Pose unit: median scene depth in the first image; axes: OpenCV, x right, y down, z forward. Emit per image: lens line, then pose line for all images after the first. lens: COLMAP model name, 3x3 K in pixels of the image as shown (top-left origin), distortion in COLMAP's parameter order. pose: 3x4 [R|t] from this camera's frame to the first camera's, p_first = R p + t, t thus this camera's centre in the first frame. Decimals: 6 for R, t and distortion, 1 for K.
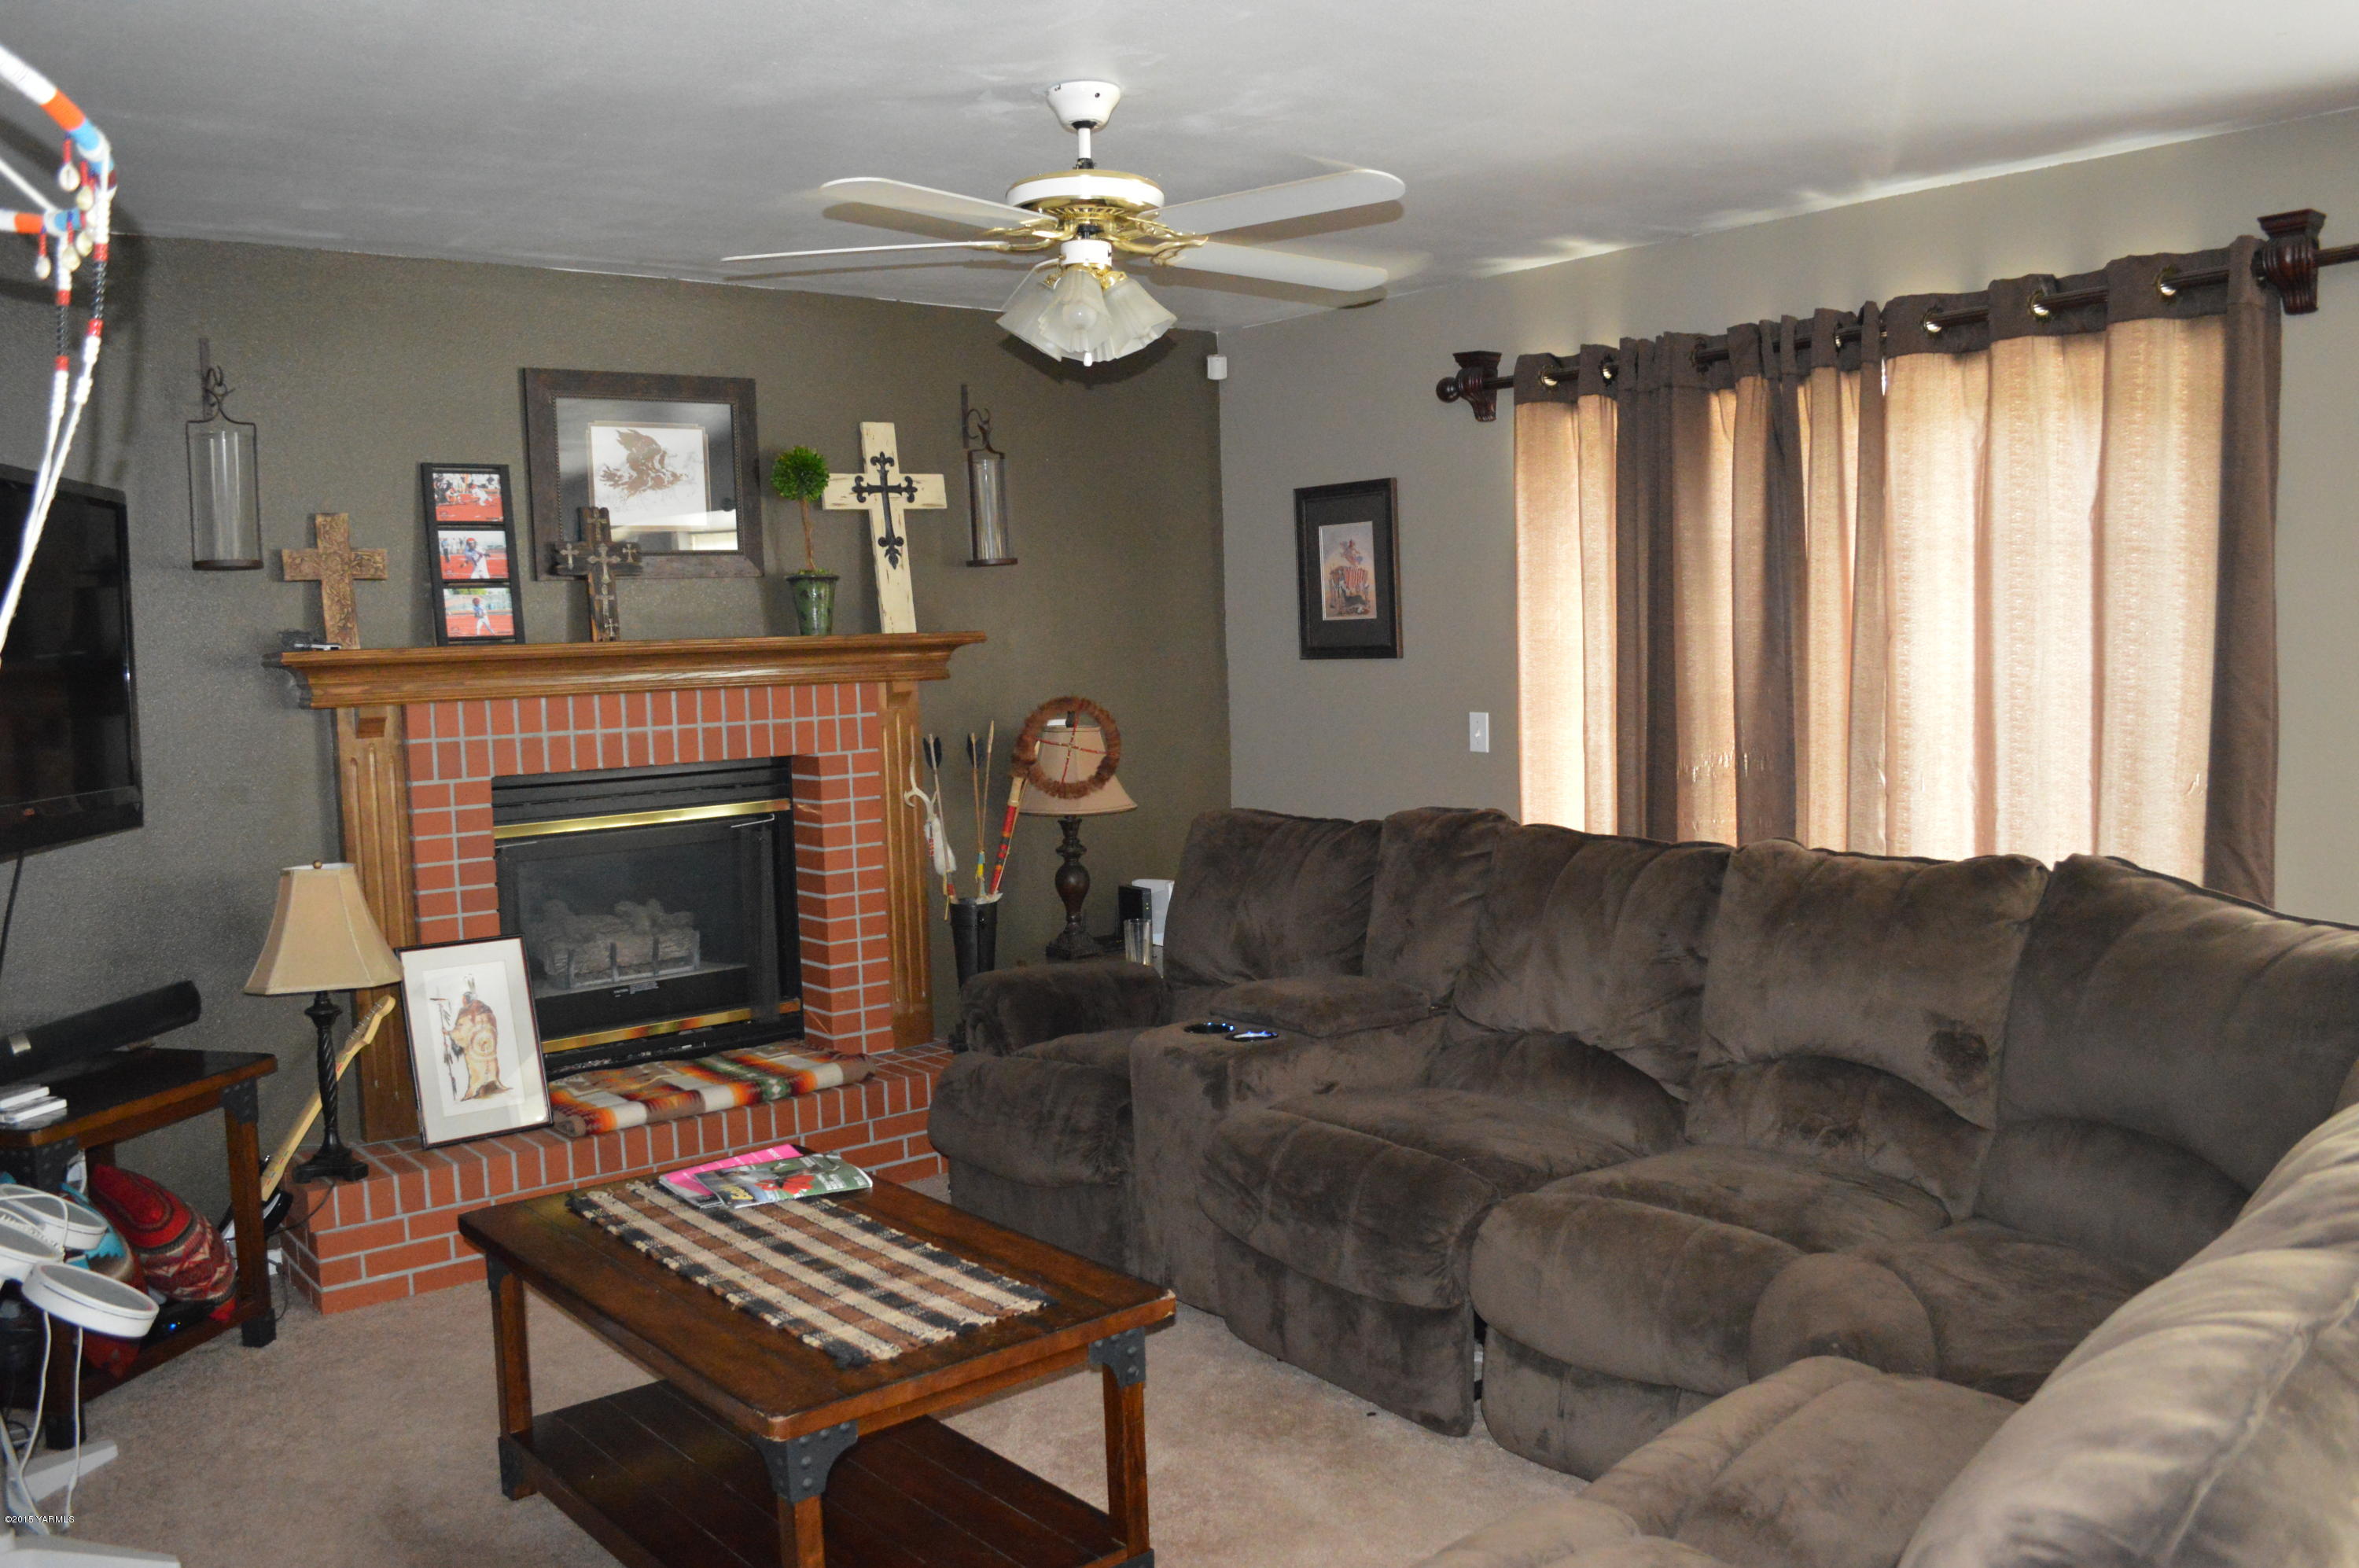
lens RADIAL K [[1892.6, 0, 1186.0], [0, 1892.6, 780.3], [0, 0, 1]] dist [-0.067621, -0.007746]
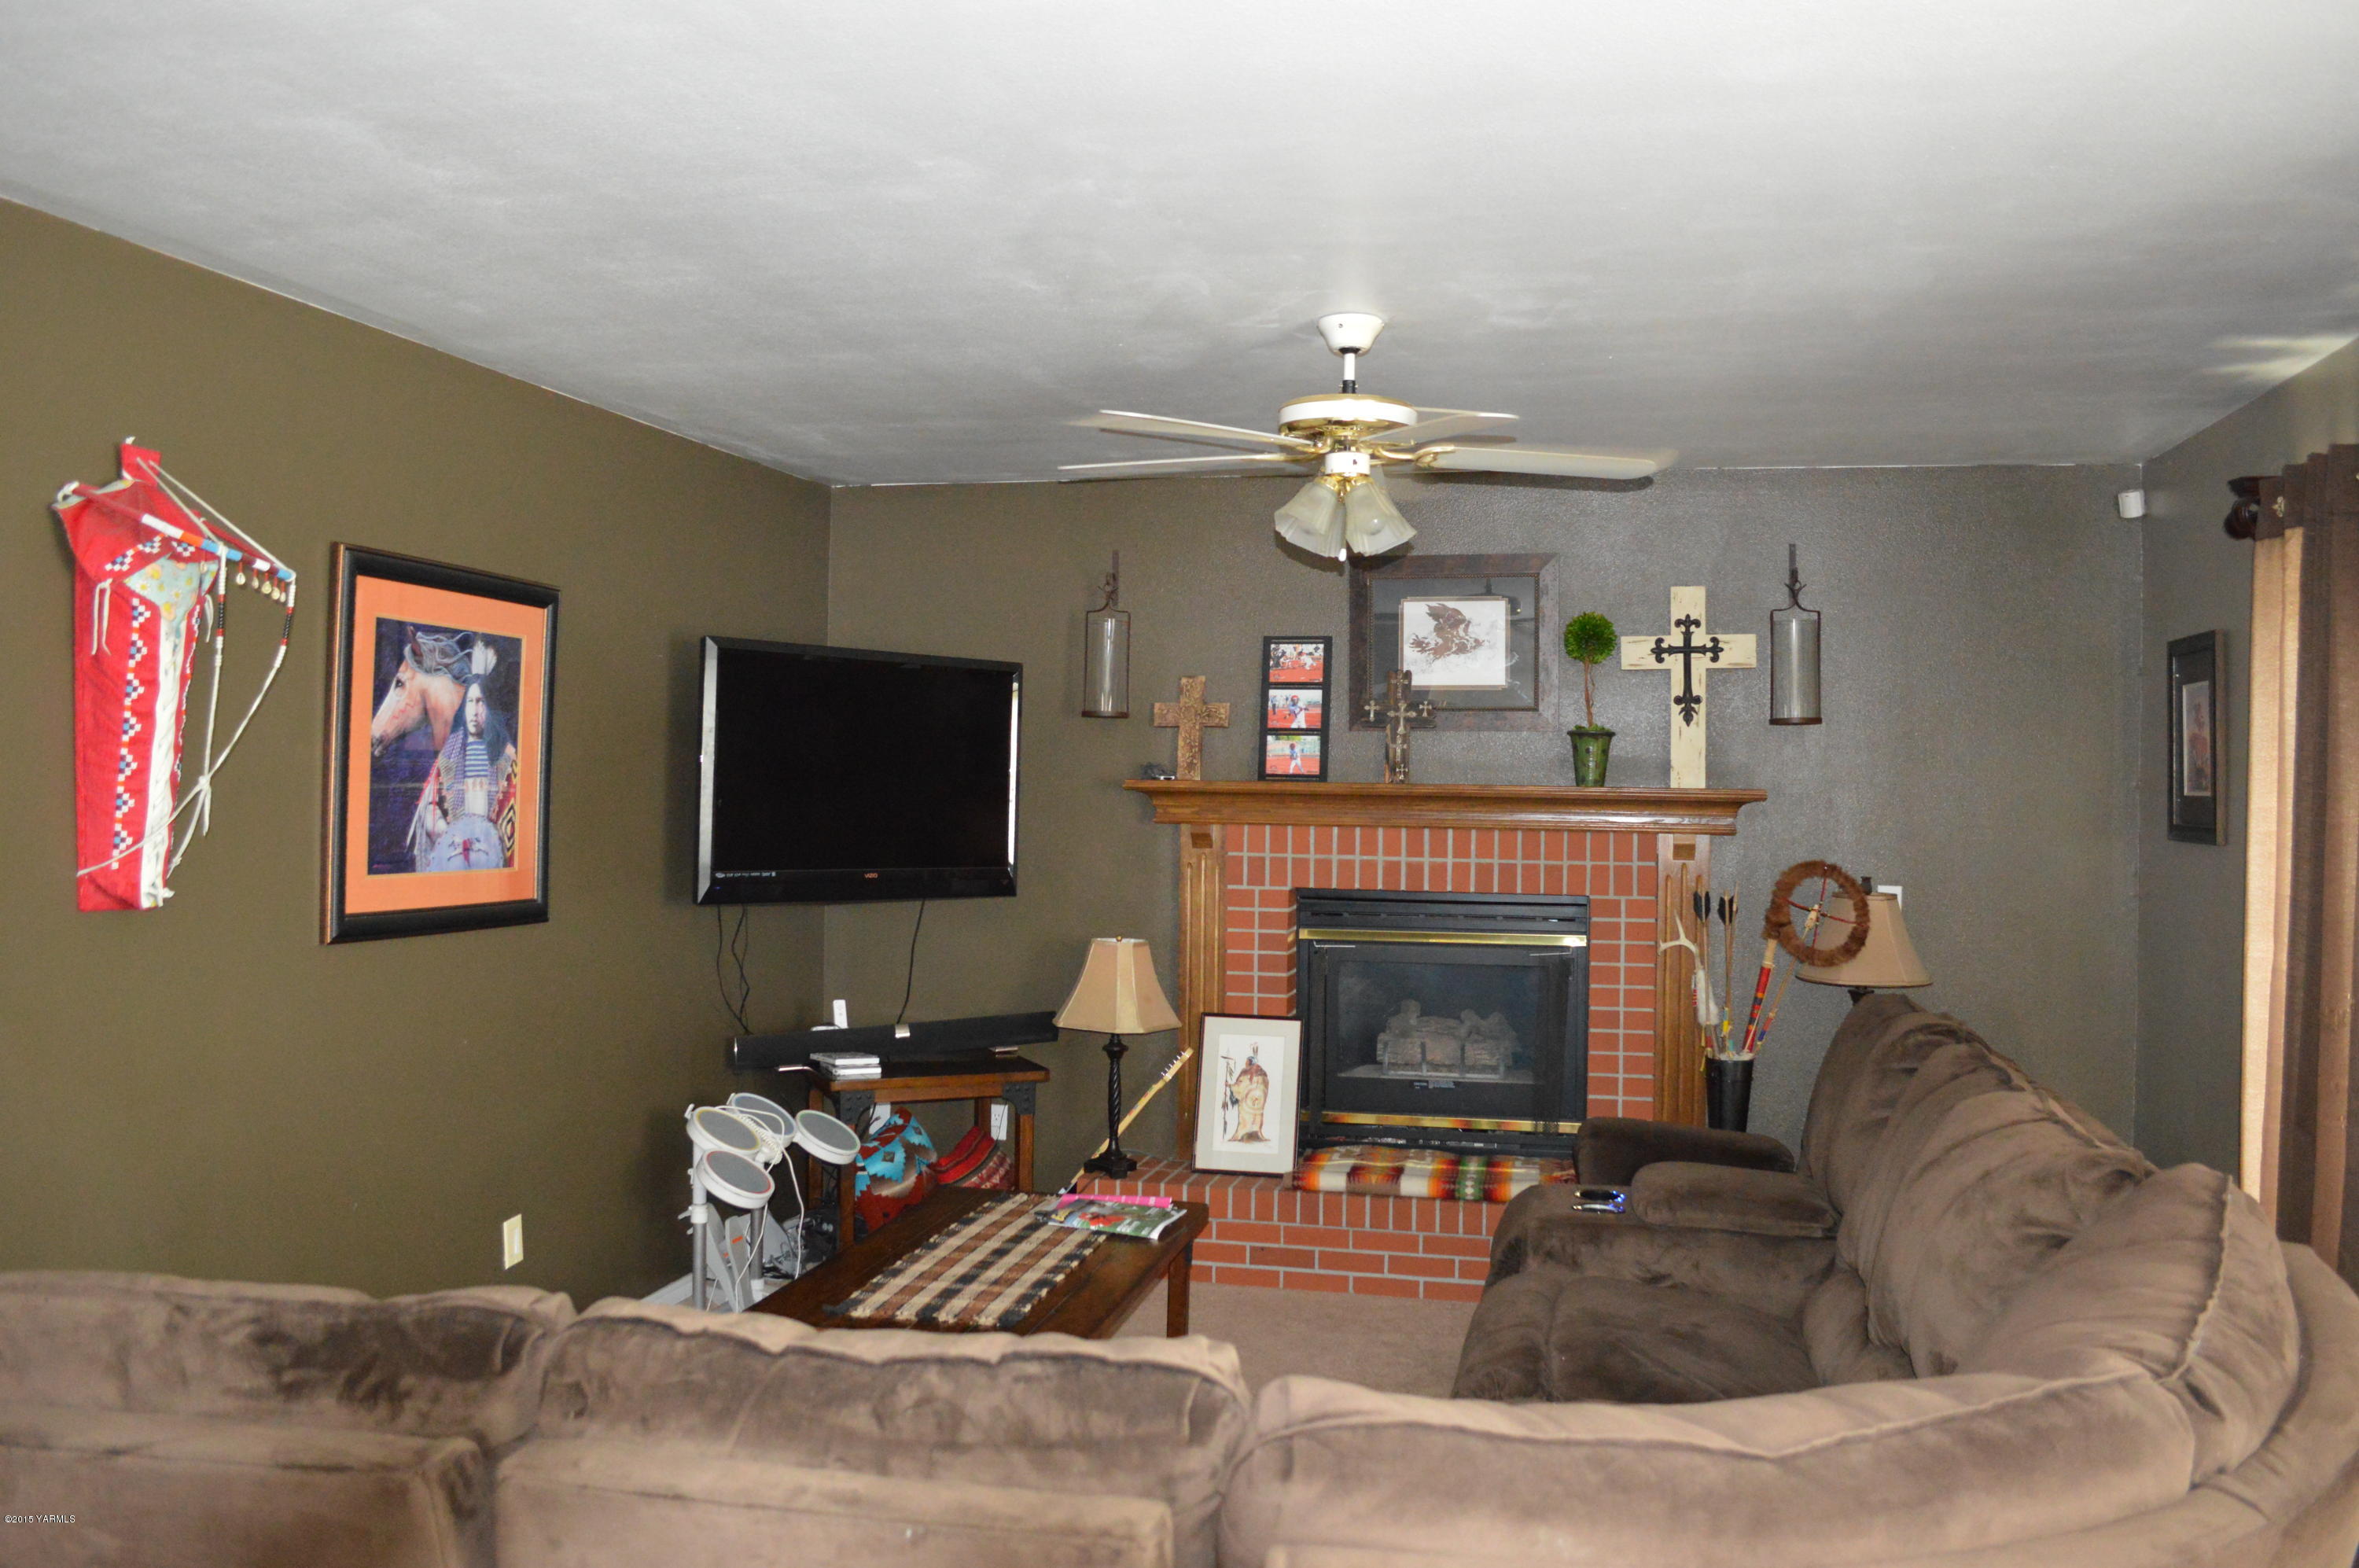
lens RADIAL K [[1892.6, 0, 1200.7], [0, 1892.6, 785.6], [0, 0, 1]] dist [-0.067621, -0.007746]
pose [[0.614654, 0.044854, -0.787521, 0.568610], [-0.094259, 0.995405, -0.016875, -0.041742], [0.783145, 0.084603, 0.616057, 0.175402]]
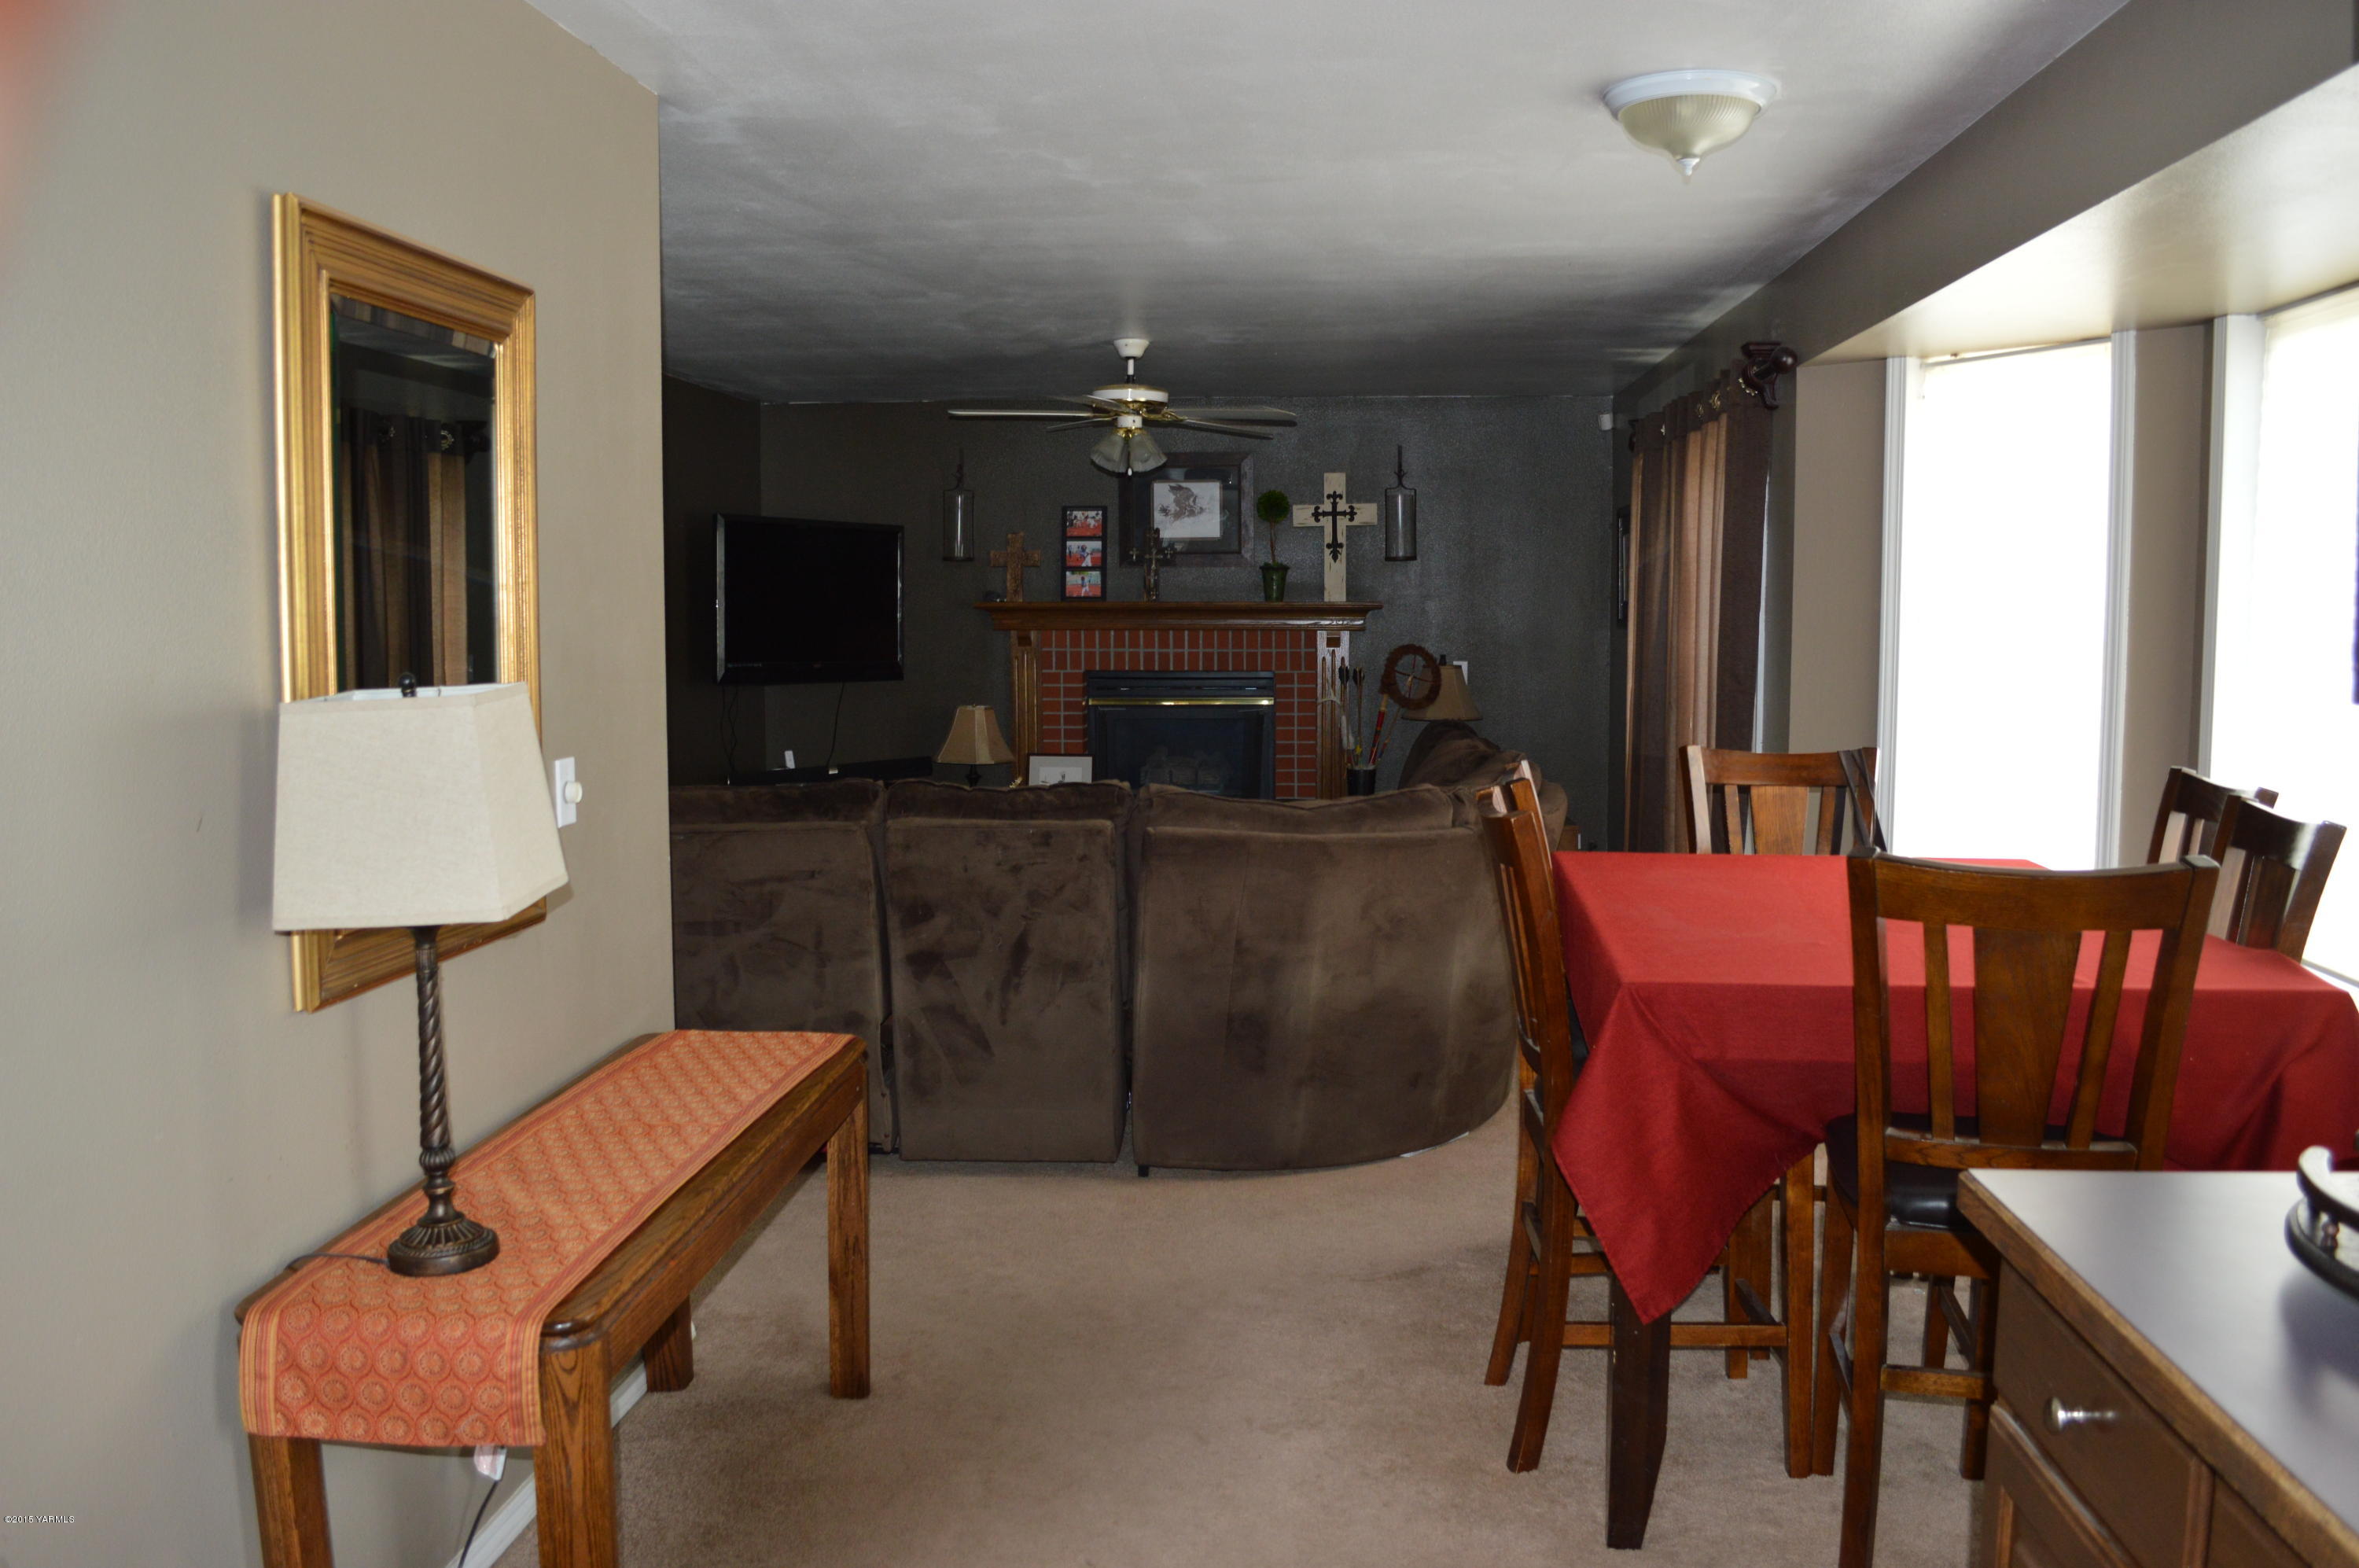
lens RADIAL K [[1892.6, 0, 1188.9], [0, 1892.6, 771.4], [0, 0, 1]] dist [-0.067621, -0.007746]
pose [[0.718399, 0.092757, -0.689419, 1.030857], [-0.076388, 0.995596, 0.054352, -0.012059], [0.691425, 0.013617, 0.722320, -0.310755]]
